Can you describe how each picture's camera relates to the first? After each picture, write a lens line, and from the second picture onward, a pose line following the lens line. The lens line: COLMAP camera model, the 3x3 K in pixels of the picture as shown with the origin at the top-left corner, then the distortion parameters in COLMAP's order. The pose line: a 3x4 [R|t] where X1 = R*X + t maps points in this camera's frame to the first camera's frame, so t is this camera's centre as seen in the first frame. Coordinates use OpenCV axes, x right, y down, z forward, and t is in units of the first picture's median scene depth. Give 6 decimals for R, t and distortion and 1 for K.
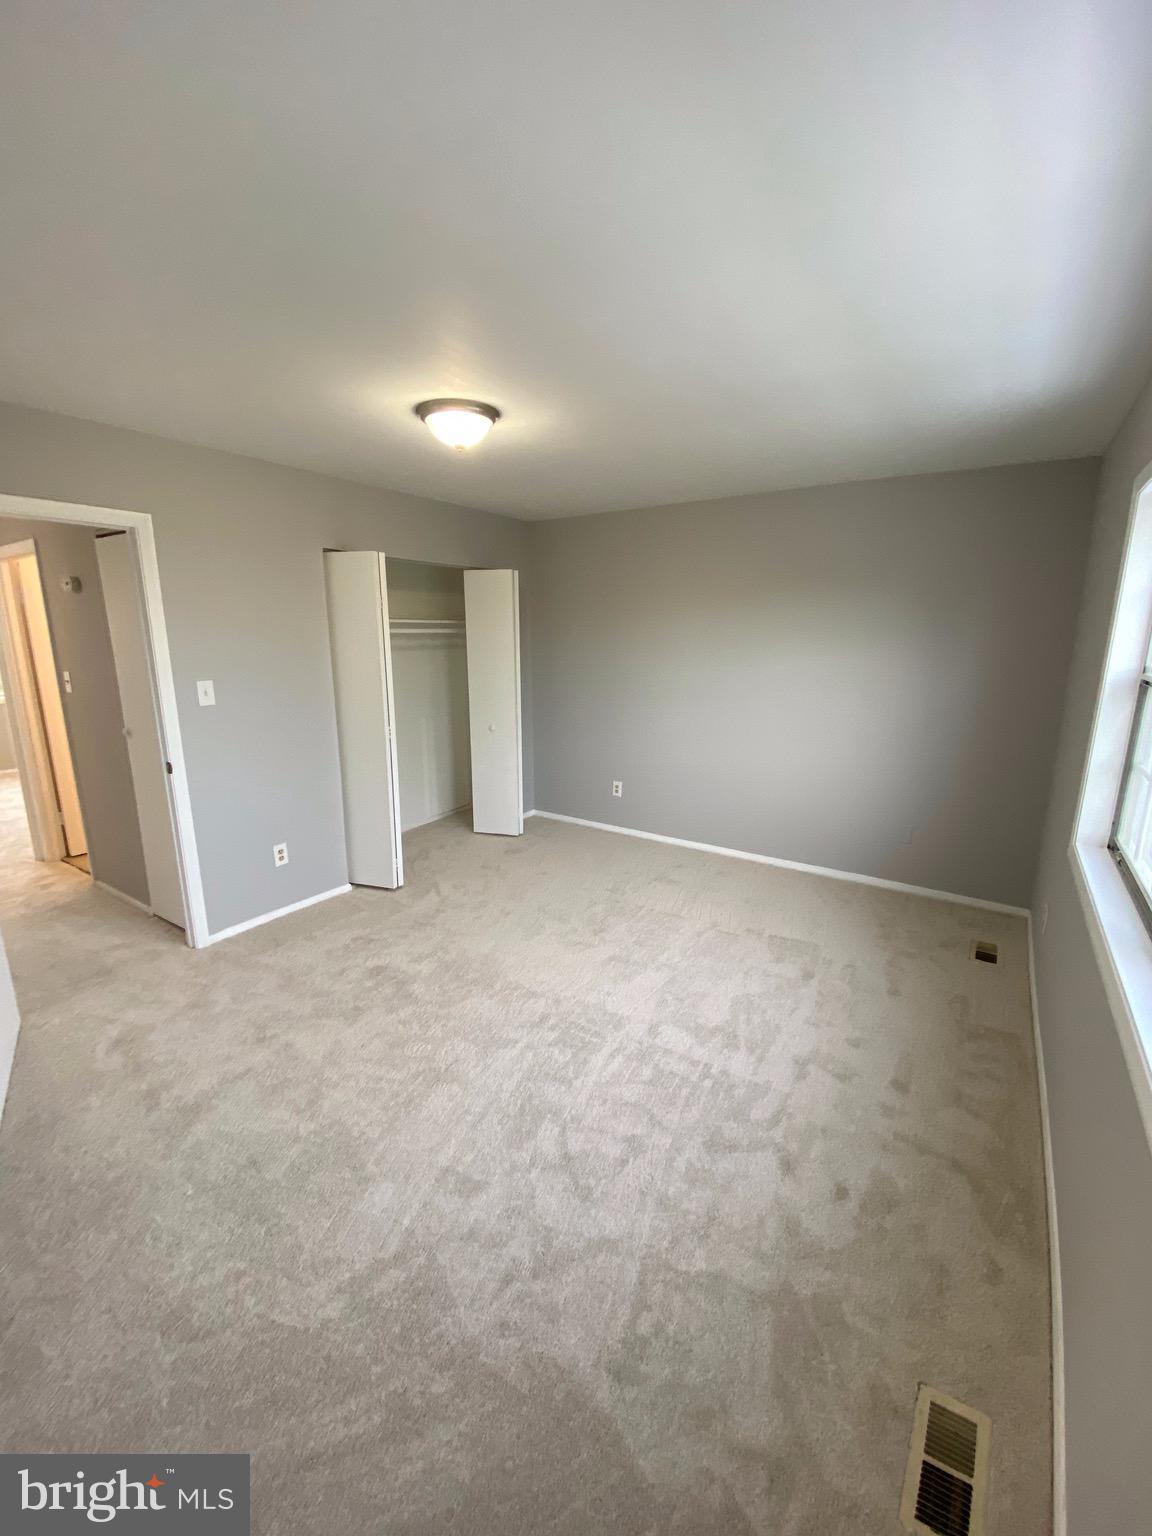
lens RADIAL K [[617.7, 0, 577.3], [0, 617.7, 766.3], [0, 0, 1]] dist [-0.002335, -0.000601]
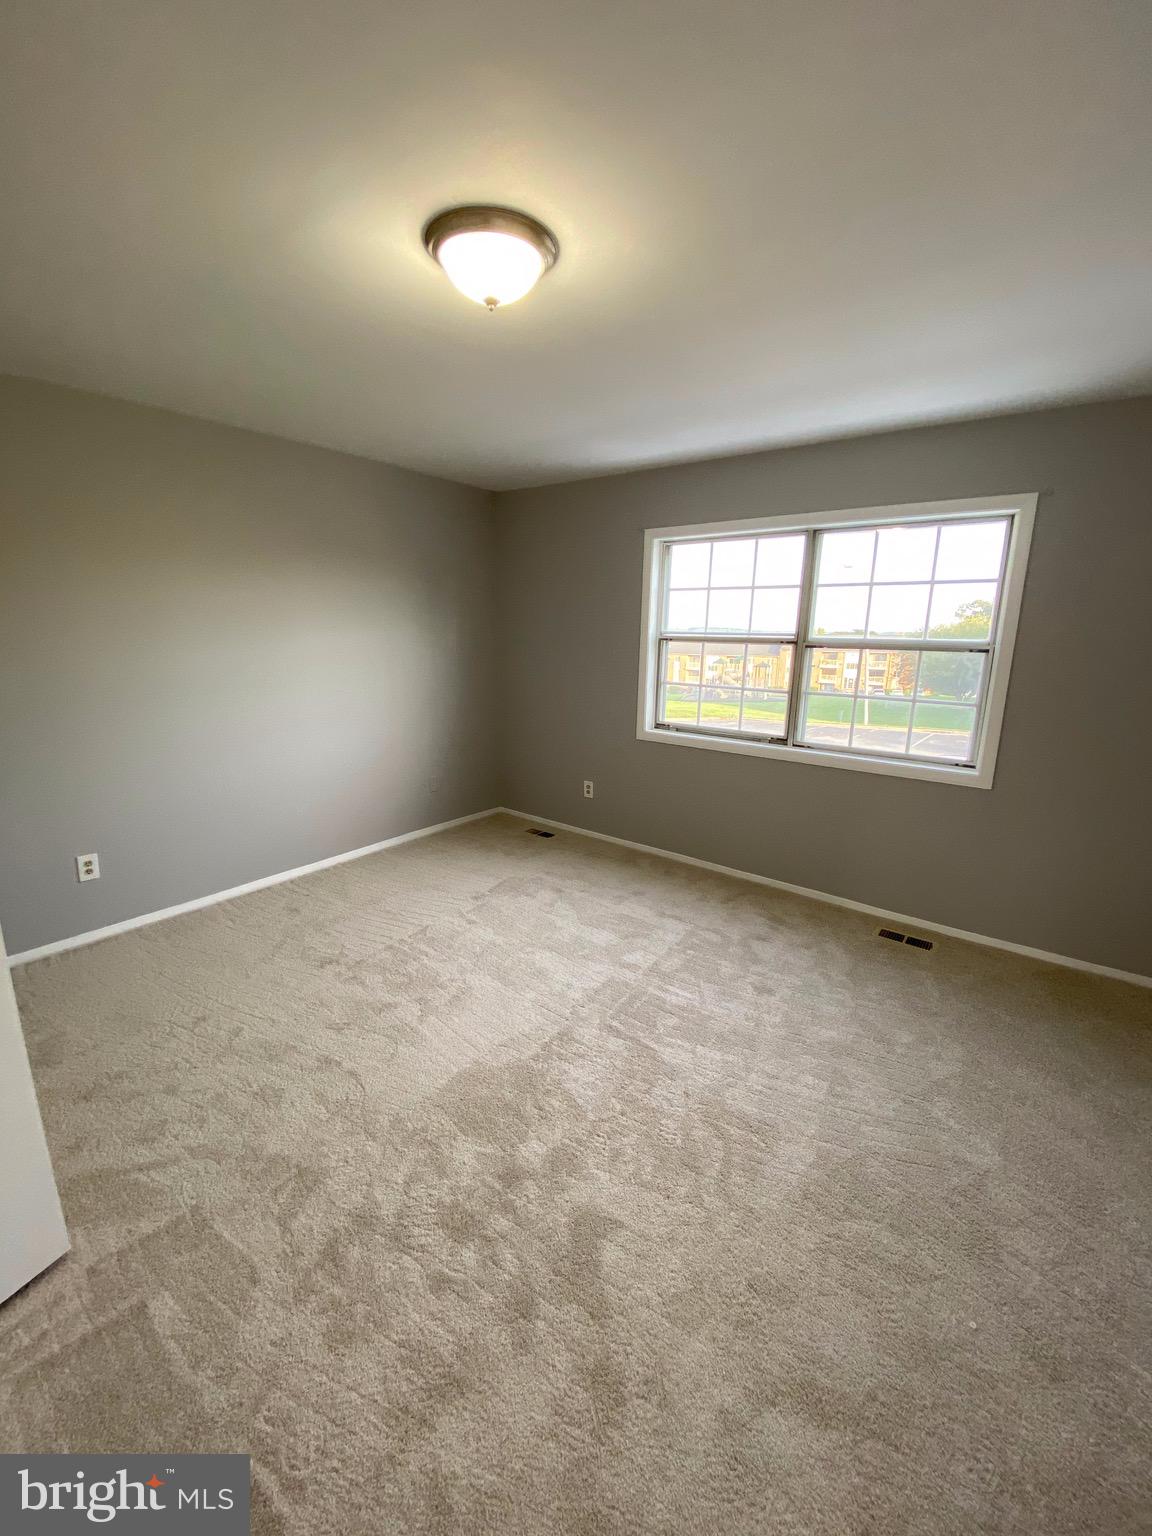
lens RADIAL K [[617.7, 0, 572.8], [0, 617.7, 769.4], [0, 0, 1]] dist [-0.002335, -0.000601]
pose [[0.091311, -0.240006, 0.966468, -0.798966], [0.215666, 0.952255, 0.216100, -0.156031], [-0.972188, 0.188702, 0.138713, 0.804593]]
